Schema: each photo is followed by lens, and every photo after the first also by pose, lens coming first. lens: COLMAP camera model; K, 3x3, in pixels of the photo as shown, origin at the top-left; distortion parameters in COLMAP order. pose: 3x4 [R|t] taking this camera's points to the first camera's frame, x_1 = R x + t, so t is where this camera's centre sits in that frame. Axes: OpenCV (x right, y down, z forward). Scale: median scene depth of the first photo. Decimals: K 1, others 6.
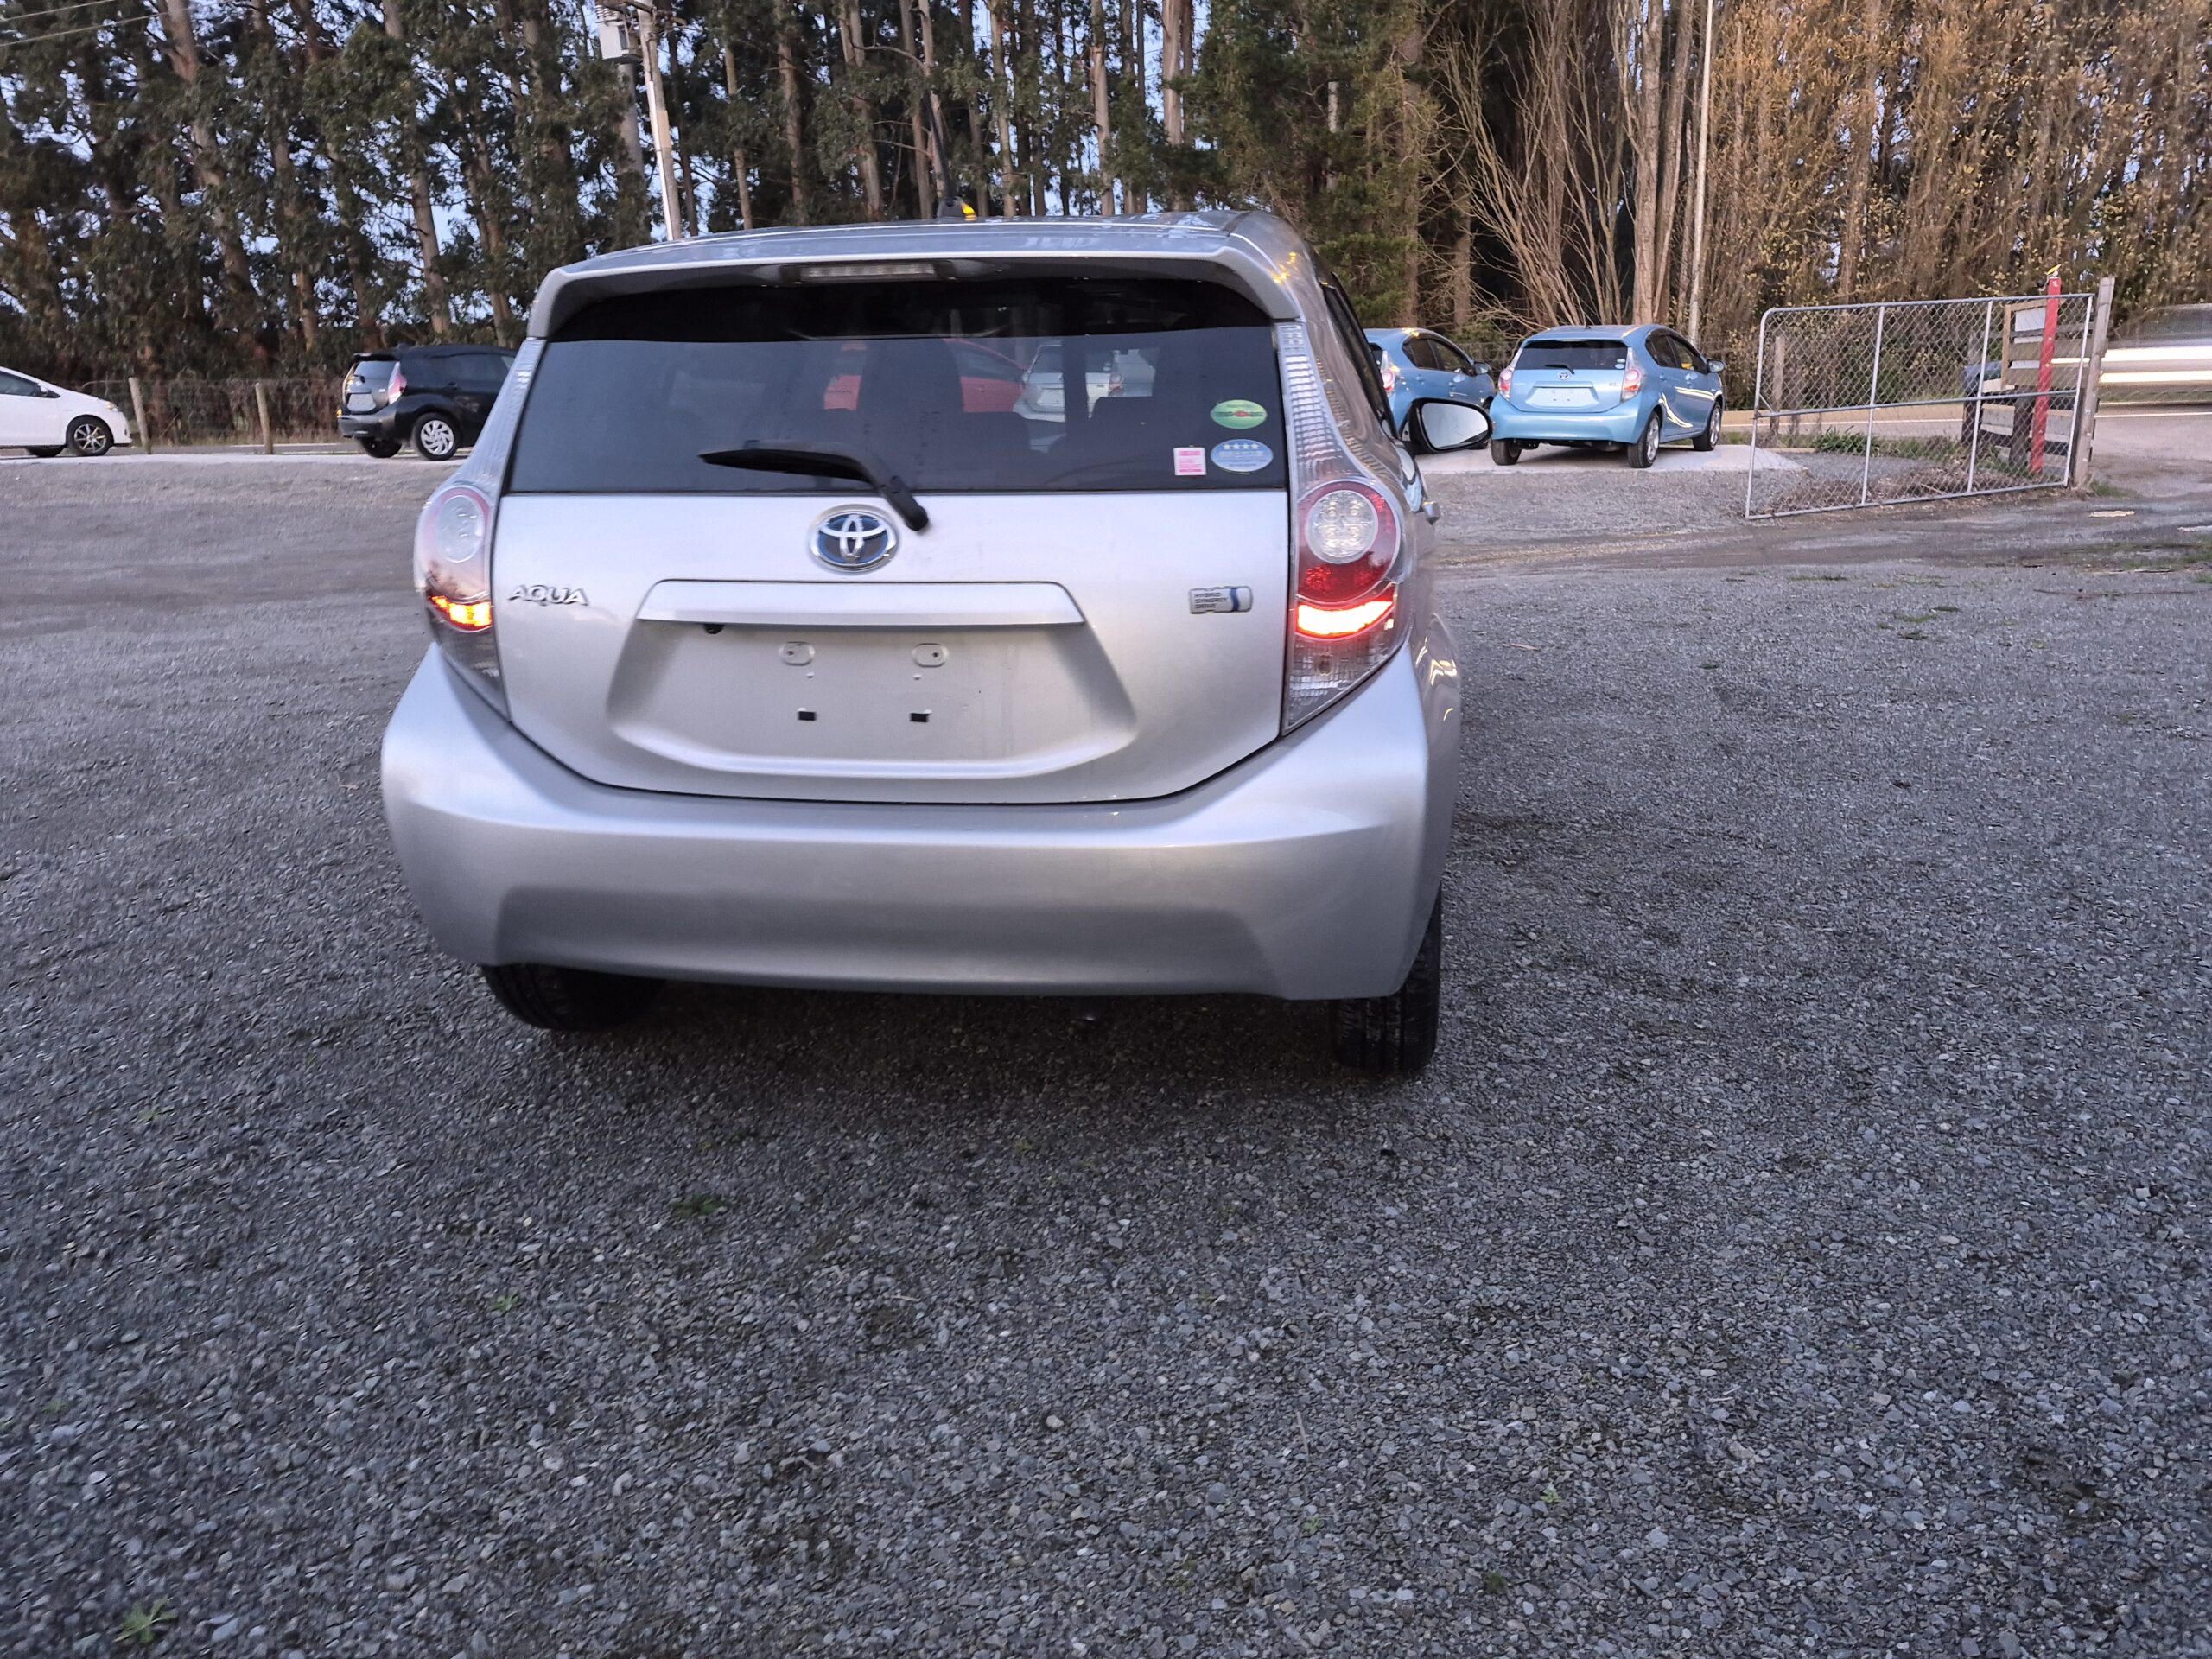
lens RADIAL K [[1538.4, 0, 1100.1], [0, 1538.4, 822.9], [0, 0, 1]] dist [0.046023, -0.040604]
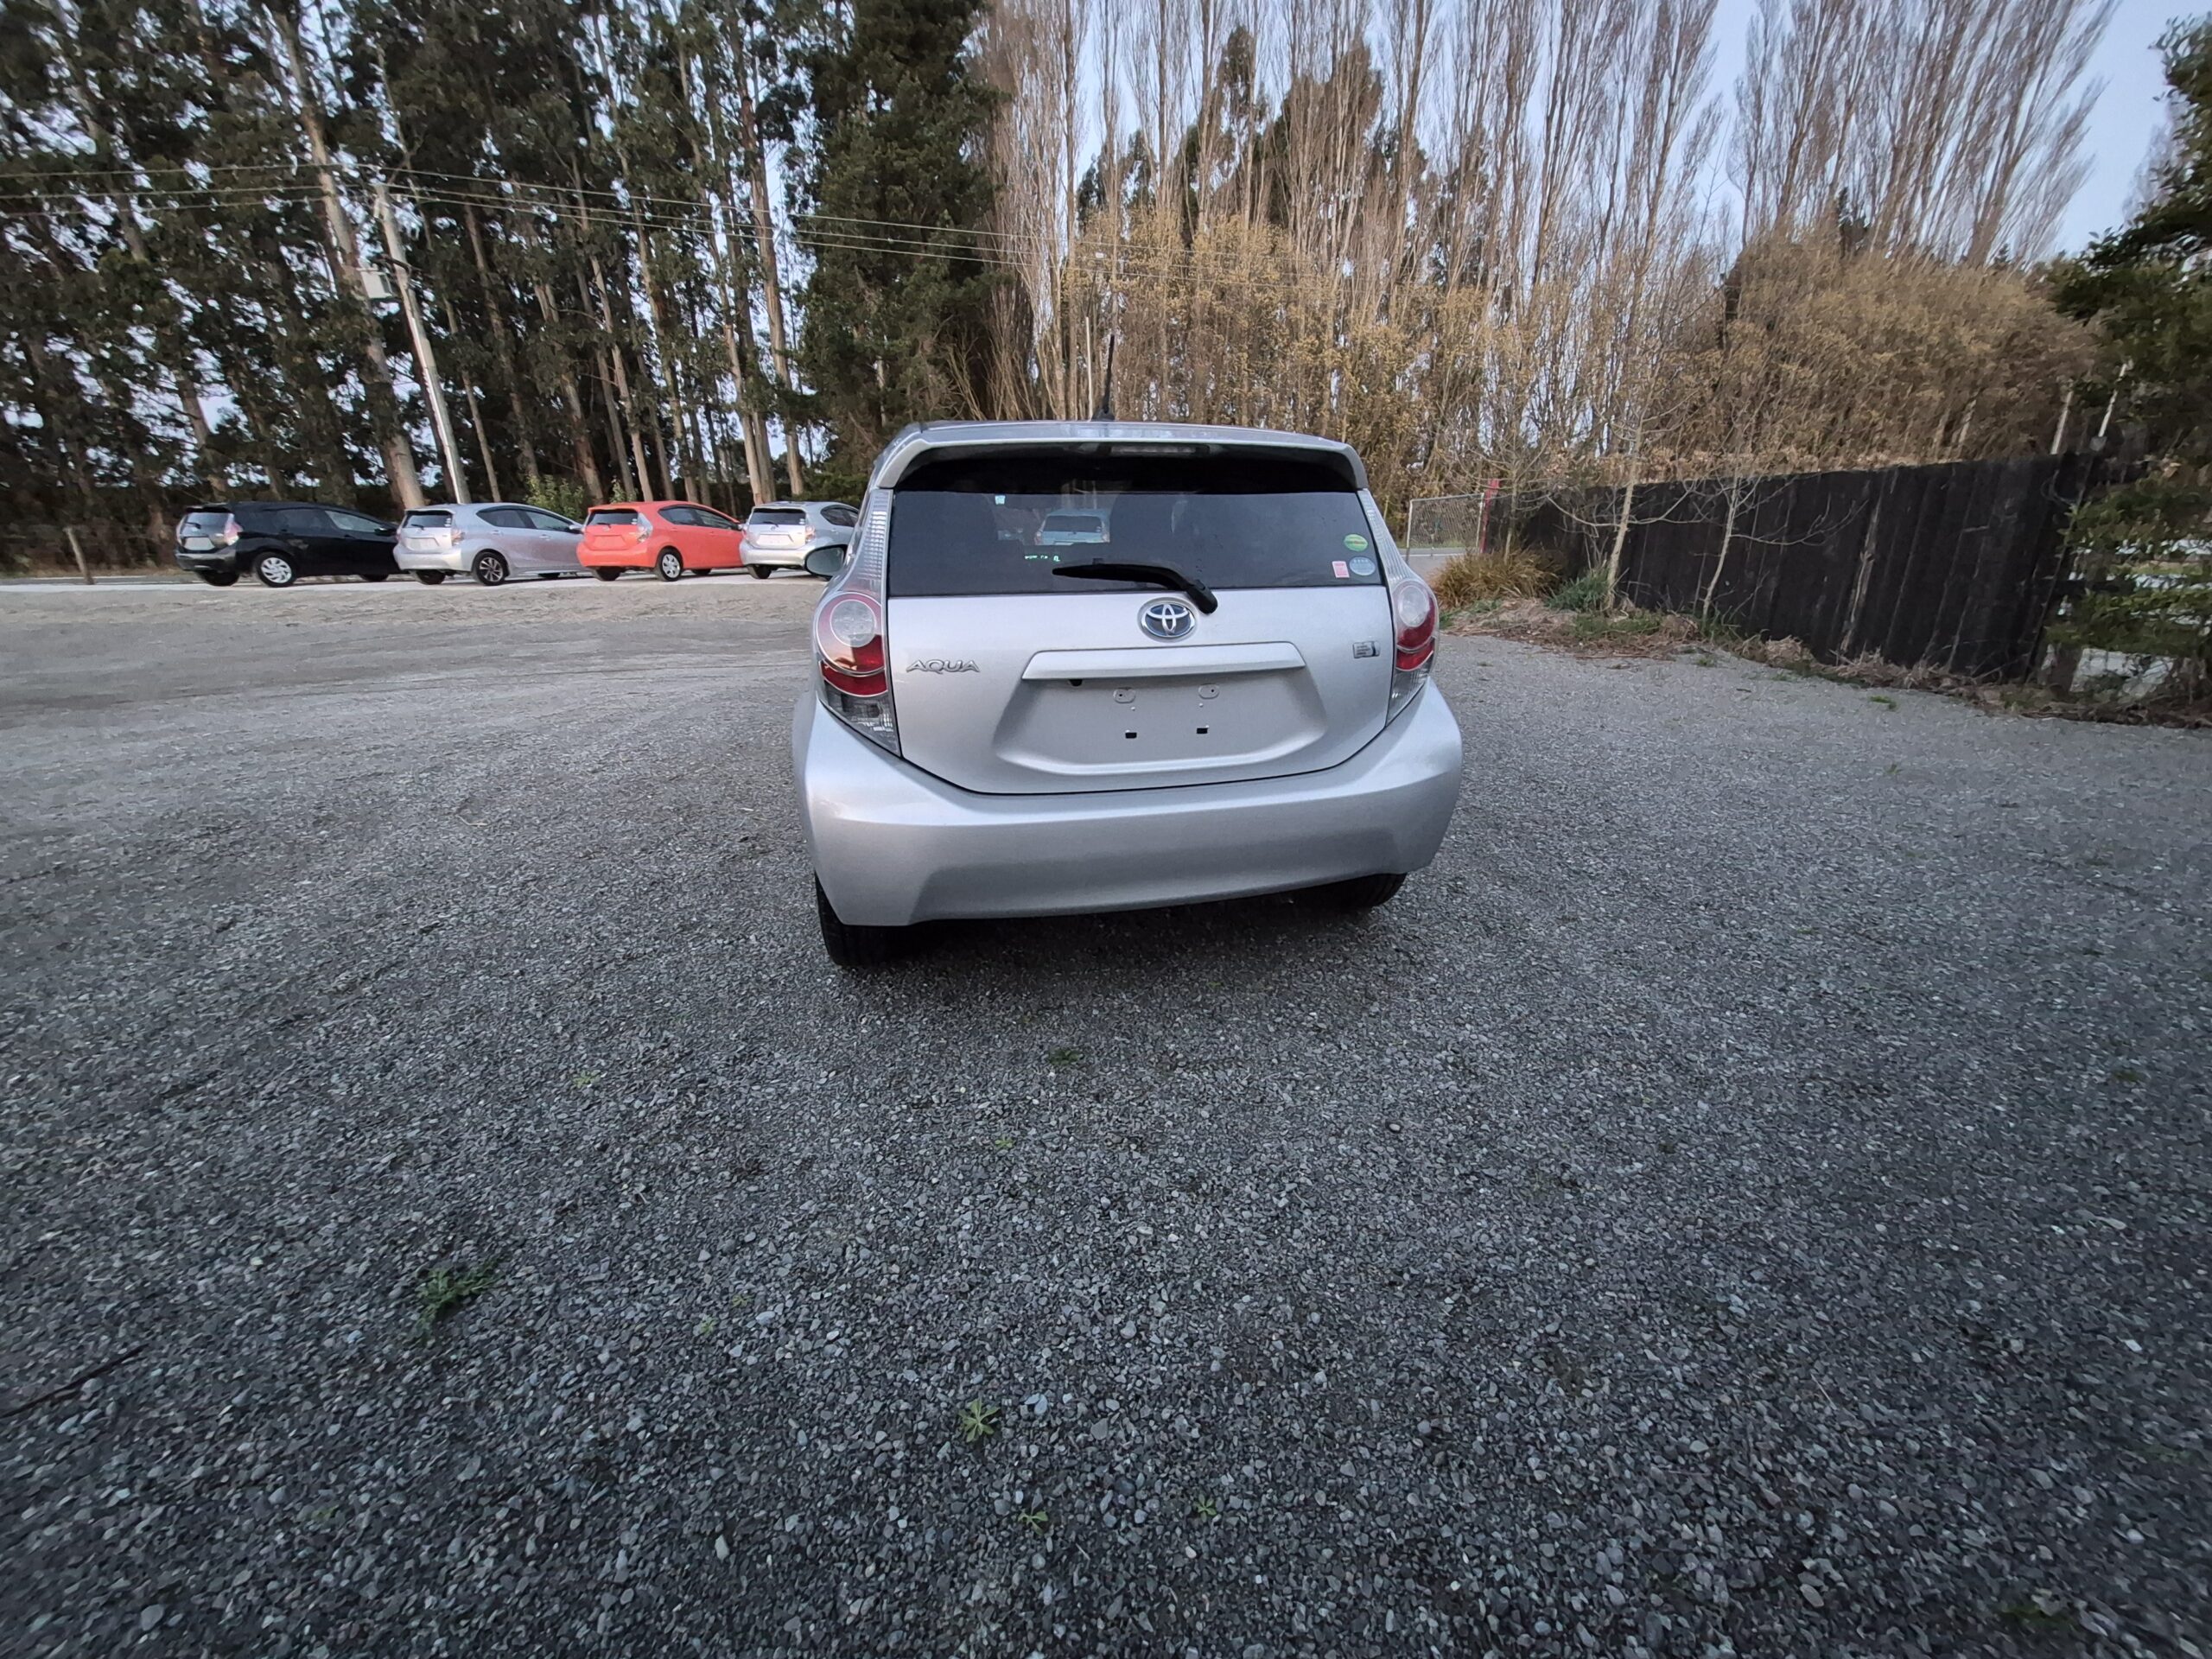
lens RADIAL K [[870.4, 0, 1106.6], [0, 870.4, 814.6], [0, 0, 1]] dist [0.002141, 0.000435]
pose [[0.921189, -0.108114, 0.373795, -0.111031], [0.096830, 0.994099, 0.048898, -0.006802], [-0.376876, -0.008850, 0.926221, 0.037786]]
